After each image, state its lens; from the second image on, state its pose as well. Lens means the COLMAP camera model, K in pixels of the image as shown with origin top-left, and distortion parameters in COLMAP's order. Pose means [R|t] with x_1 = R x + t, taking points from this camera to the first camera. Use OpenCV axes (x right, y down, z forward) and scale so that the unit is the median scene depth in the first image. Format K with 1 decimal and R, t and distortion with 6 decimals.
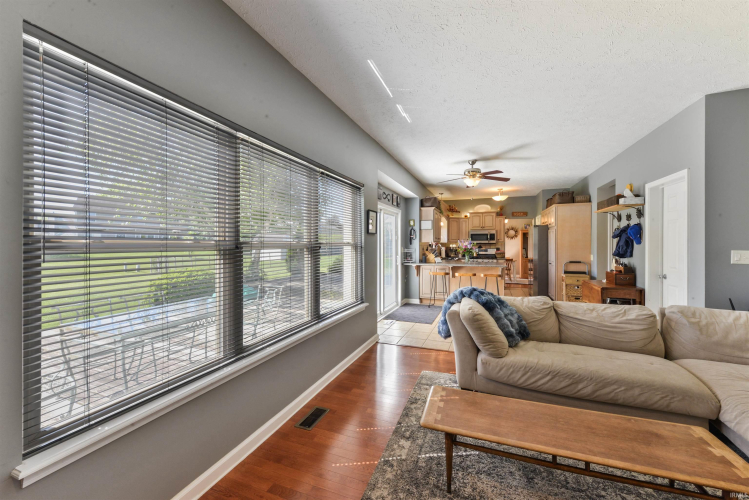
lens RADIAL K [[294.8, 0, 366.9], [0, 294.8, 245.8], [0, 0, 1]] dist [0.003301, -0.000633]
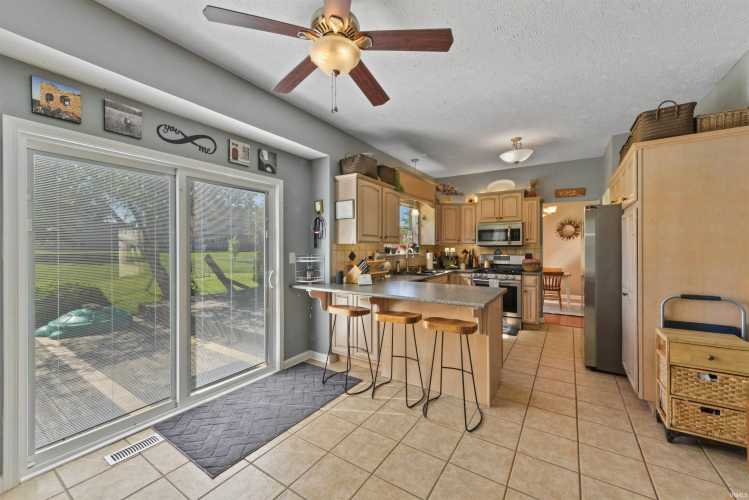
lens RADIAL K [[294.8, 0, 370.9], [0, 294.8, 248.8], [0, 0, 1]] dist [0.003301, -0.000633]
pose [[0.980953, 0.000689, -0.194246, 0.262808], [-0.000784, 1.000000, -0.000413, -0.002470], [0.194246, 0.000557, 0.980953, 0.391187]]
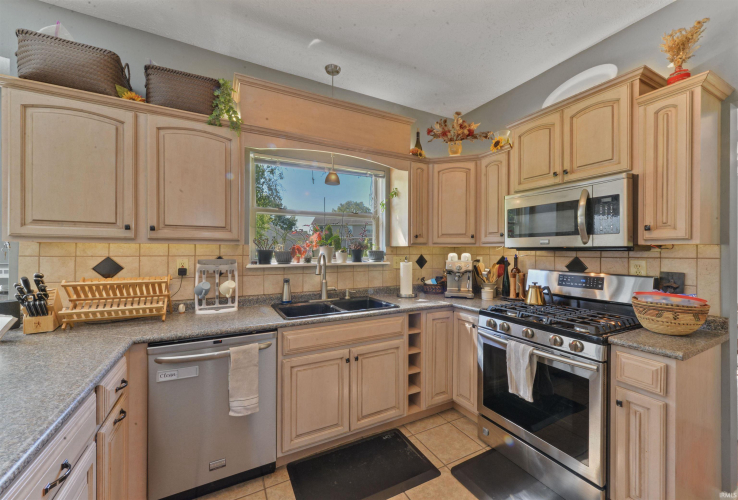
lens RADIAL K [[290.4, 0, 374.8], [0, 290.4, 251.3], [0, 0, 1]] dist [0.003301, -0.000633]
pose [[0.772455, 0.005238, -0.635048, 0.429866], [-0.008264, 0.999964, -0.001805, -0.005156], [0.635016, 0.006642, 0.772470, 0.765915]]
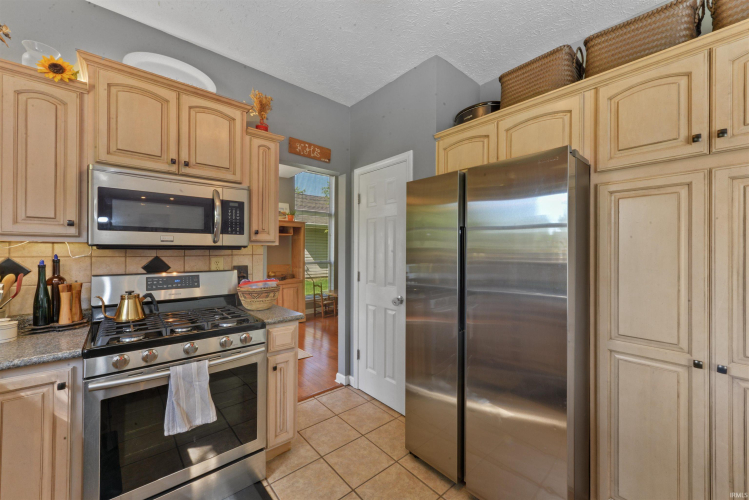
lens RADIAL K [[294.8, 0, 376.0], [0, 294.8, 250.4], [0, 0, 1]] dist [0.003301, -0.000633]
pose [[0.447938, 0.003913, 0.894056, 0.283537], [0.001076, 0.999987, -0.004915, -0.005308], [-0.894064, 0.003164, 0.447928, 0.815620]]
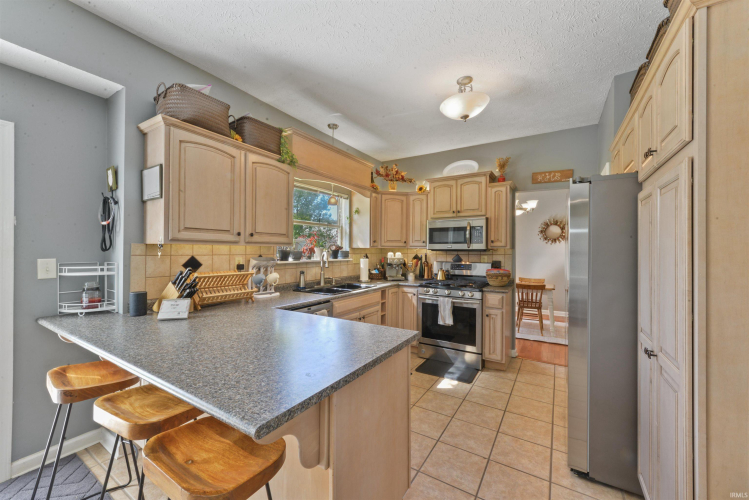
lens RADIAL K [[294.8, 0, 371.3], [0, 294.8, 251.9], [0, 0, 1]] dist [0.003301, -0.000633]
pose [[0.985524, 0.007837, -0.169353, 0.350799], [-0.008390, 0.999962, -0.002550, -0.003955], [0.169327, 0.003934, 0.985552, 0.576226]]
